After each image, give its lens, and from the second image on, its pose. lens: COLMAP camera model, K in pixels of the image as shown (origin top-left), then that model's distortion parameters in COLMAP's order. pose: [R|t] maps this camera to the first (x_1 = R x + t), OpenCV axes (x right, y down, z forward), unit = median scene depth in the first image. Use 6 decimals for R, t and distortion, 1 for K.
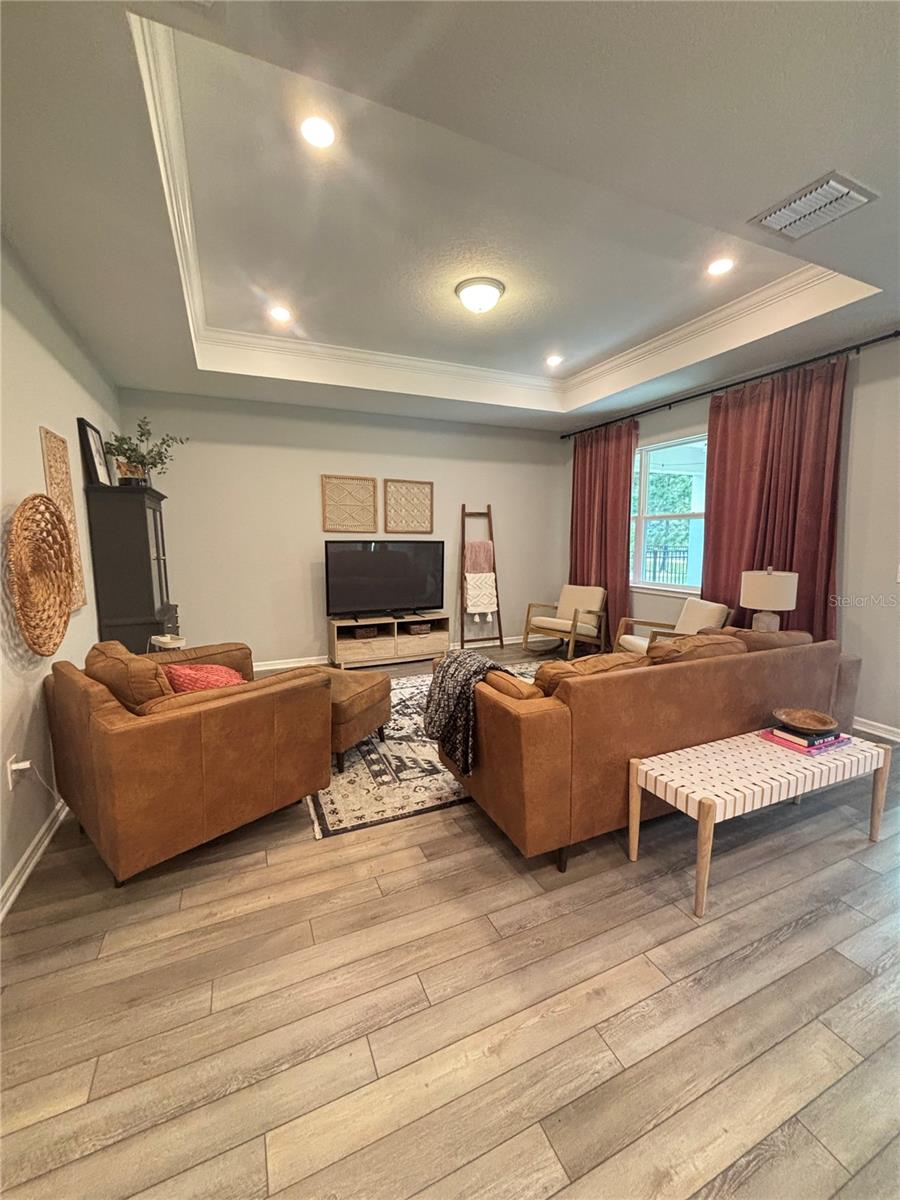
lens RADIAL K [[477.7, 0, 452.1], [0, 477.7, 600.2], [0, 0, 1]] dist [0.003594, 0.000514]
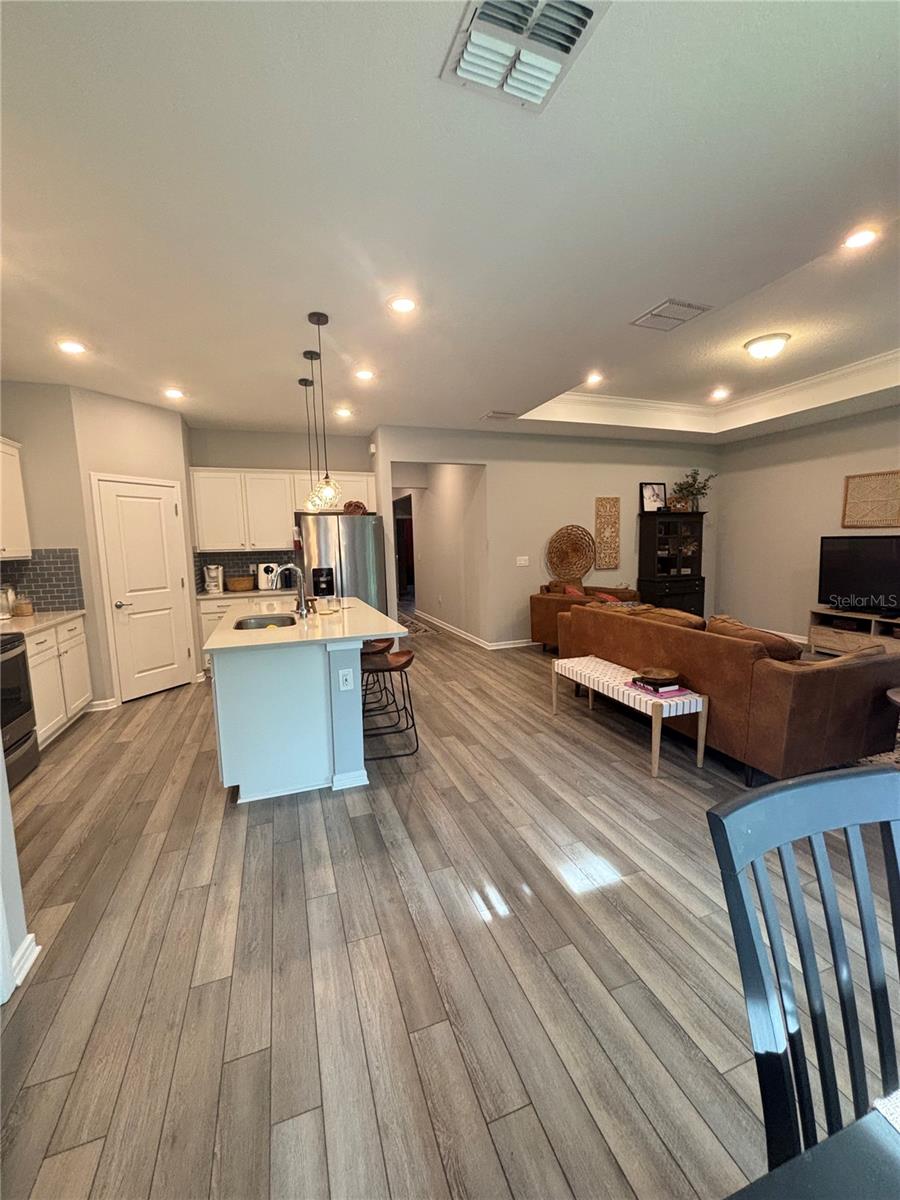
lens RADIAL K [[477.7, 0, 453.6], [0, 477.7, 599.9], [0, 0, 1]] dist [0.003594, 0.000514]
pose [[-0.085169, 0.115431, -0.989657, 1.007852], [-0.107799, 0.986368, 0.124324, -0.024958], [0.990518, 0.117273, -0.071564, 0.246643]]
